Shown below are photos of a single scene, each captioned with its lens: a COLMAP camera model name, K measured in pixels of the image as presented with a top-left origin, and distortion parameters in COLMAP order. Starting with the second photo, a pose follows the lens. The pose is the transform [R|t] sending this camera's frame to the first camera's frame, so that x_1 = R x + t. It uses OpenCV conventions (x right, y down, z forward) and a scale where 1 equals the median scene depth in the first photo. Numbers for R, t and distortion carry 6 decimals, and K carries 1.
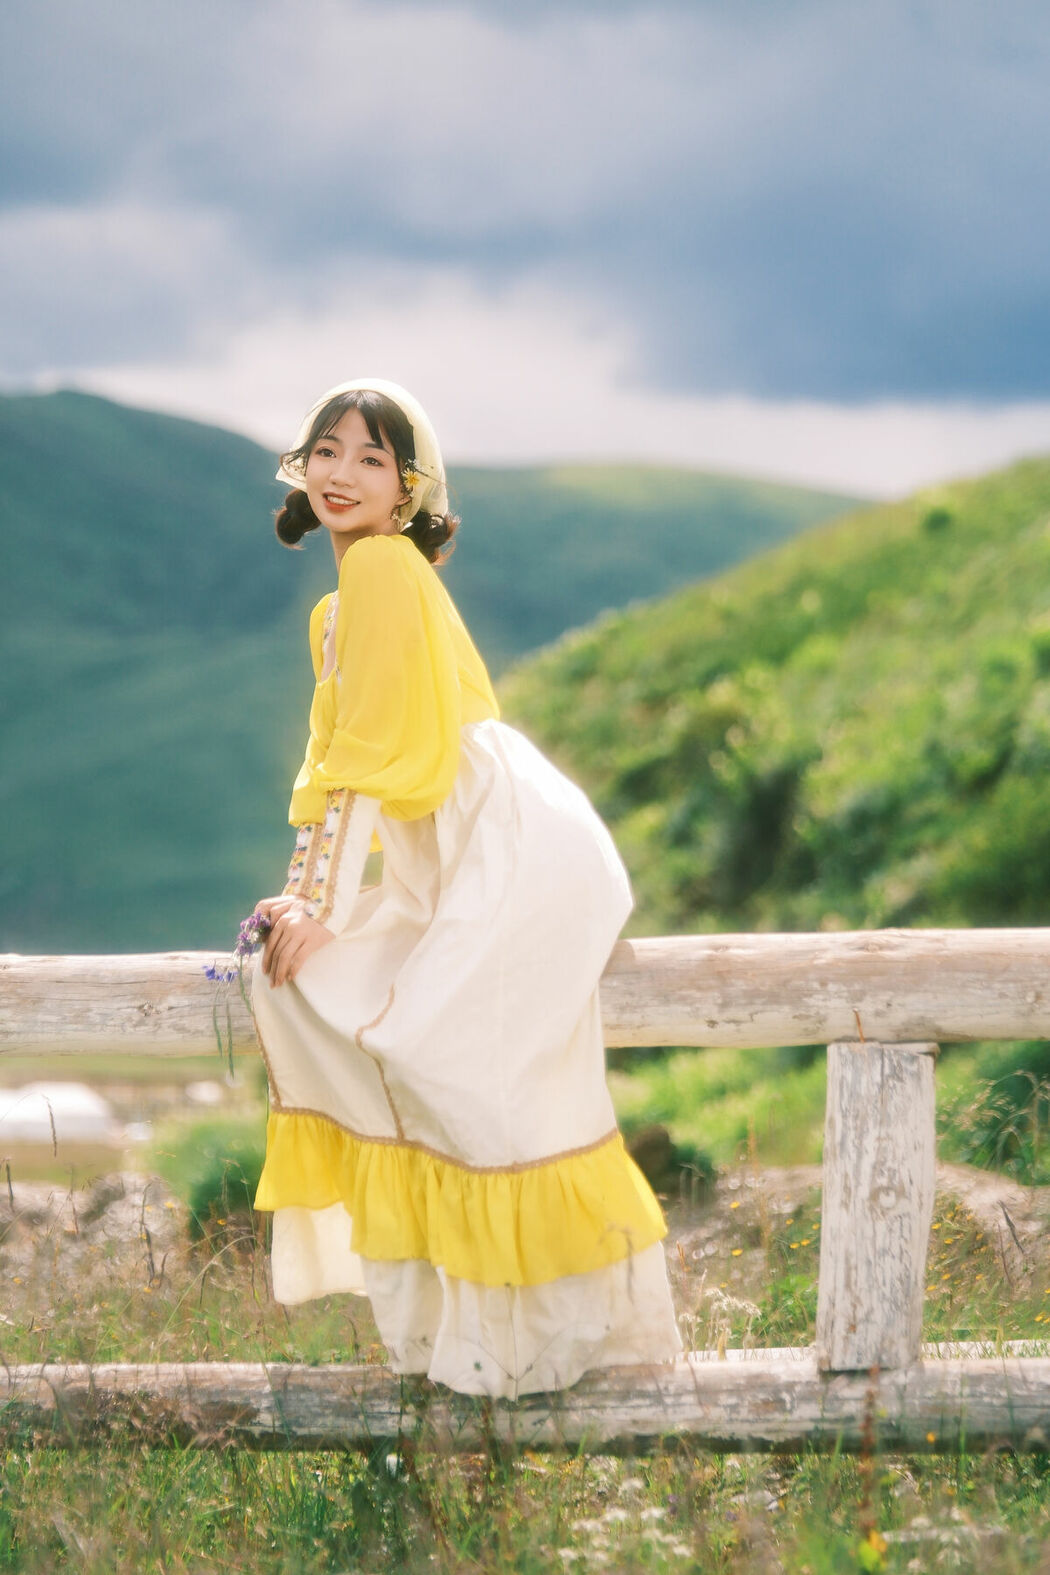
lens RADIAL K [[7152.8, 0, 525.0], [0, 7152.8, 787.5], [0, 0, 1]] dist [0.224867, 0.438398]
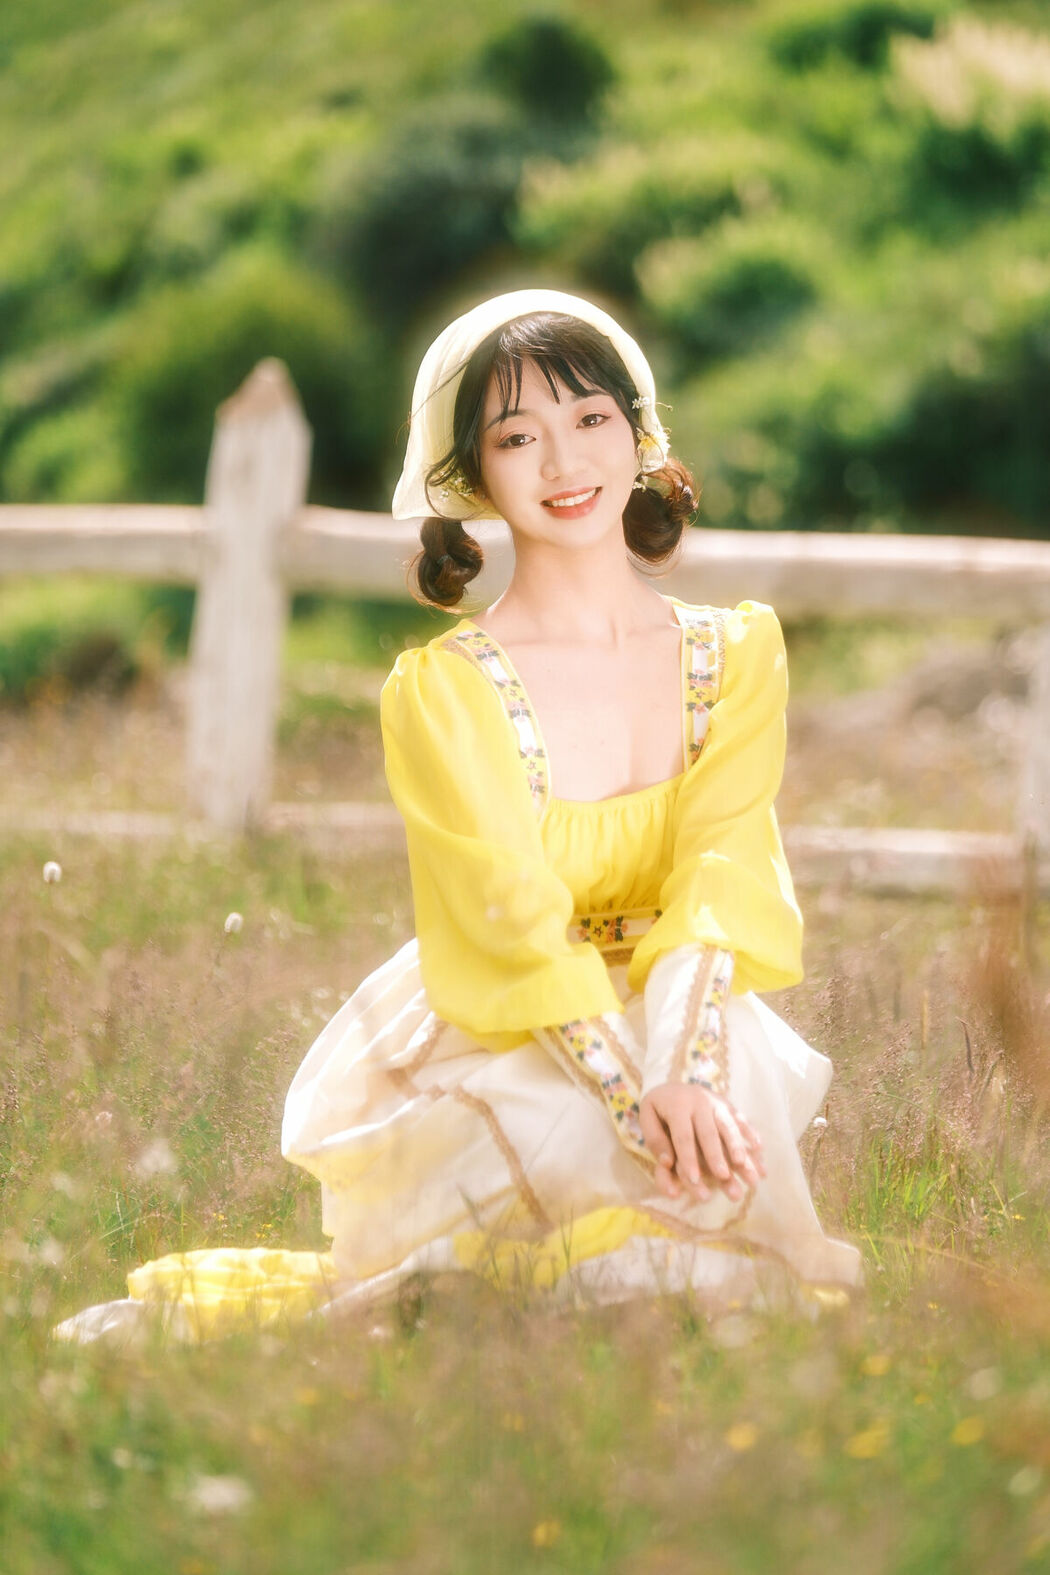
lens RADIAL K [[8138.1, 0, 525.0], [0, 8138.1, 787.5], [0, 0, 1]] dist [-0.669287, -16.485911]
pose [[0.987780, 0.048013, 0.148274, -0.326554], [-0.057794, 0.996378, 0.062376, -0.033337], [-0.144742, -0.070183, 0.986977, -0.822574]]
